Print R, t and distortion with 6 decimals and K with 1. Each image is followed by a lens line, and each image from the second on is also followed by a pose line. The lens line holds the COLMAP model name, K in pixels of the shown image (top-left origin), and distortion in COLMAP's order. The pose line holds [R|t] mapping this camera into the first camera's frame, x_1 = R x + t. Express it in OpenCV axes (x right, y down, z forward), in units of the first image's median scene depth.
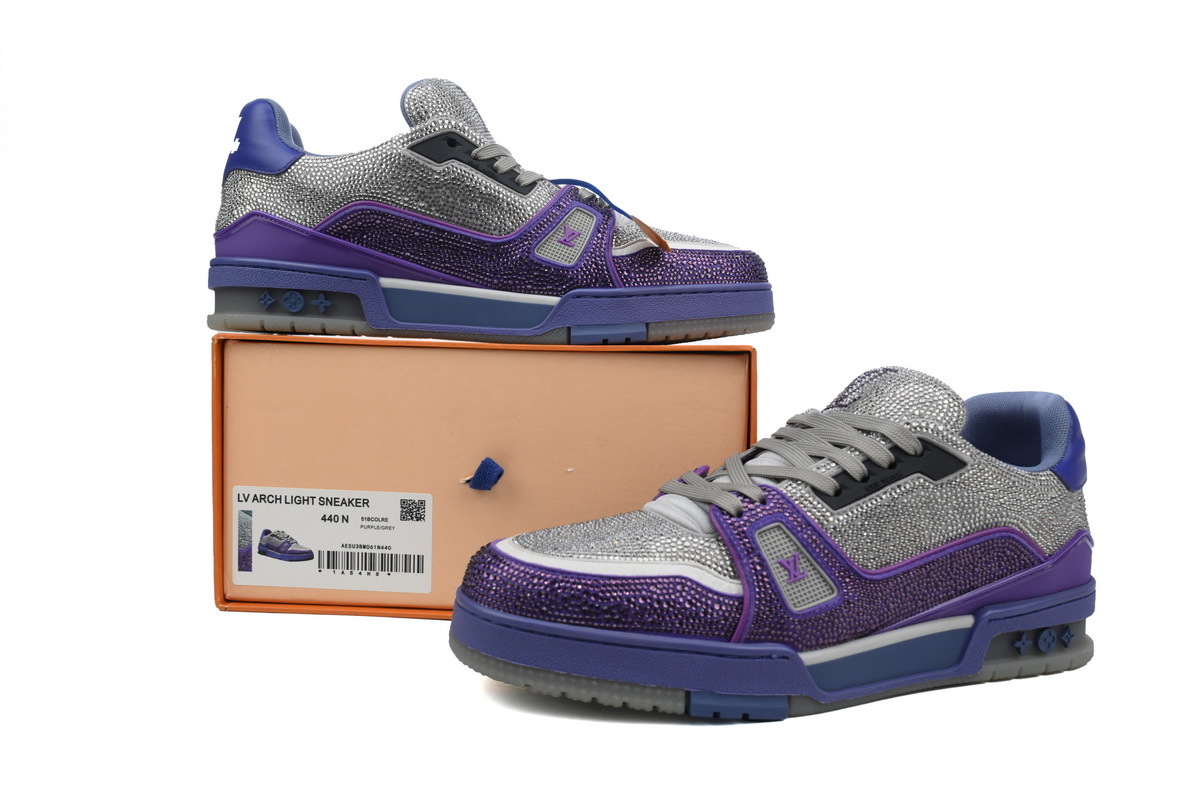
lens RADIAL K [[1019.0, 0, 600.0], [0, 1019.0, 400.0], [0, 0, 1]] dist [0.001686, -0.003093]
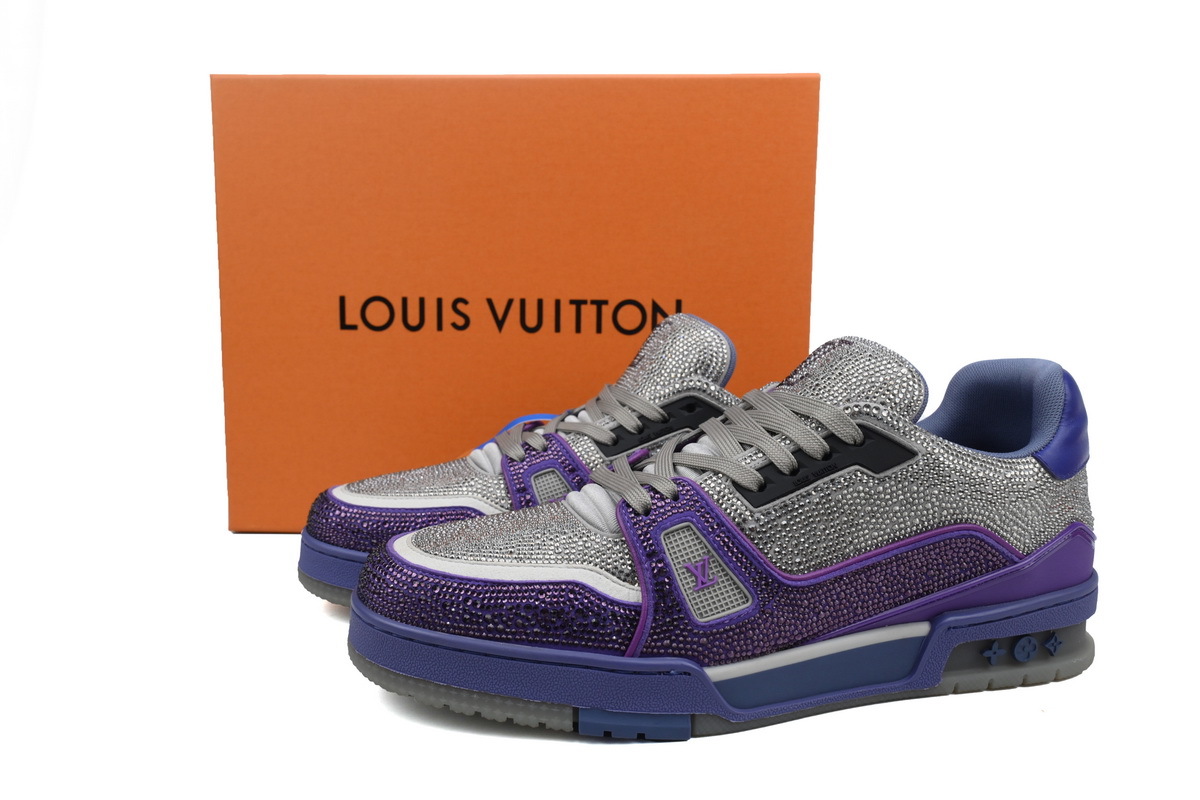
lens RADIAL K [[1019.0, 0, 600.0], [0, 1019.0, 400.0], [0, 0, 1]] dist [0.001686, -0.003093]
pose [[0.989748, -0.007777, -0.142612, 0.225203], [0.018490, 0.997091, 0.073948, -0.054645], [0.141622, -0.075827, 0.987012, 0.109987]]
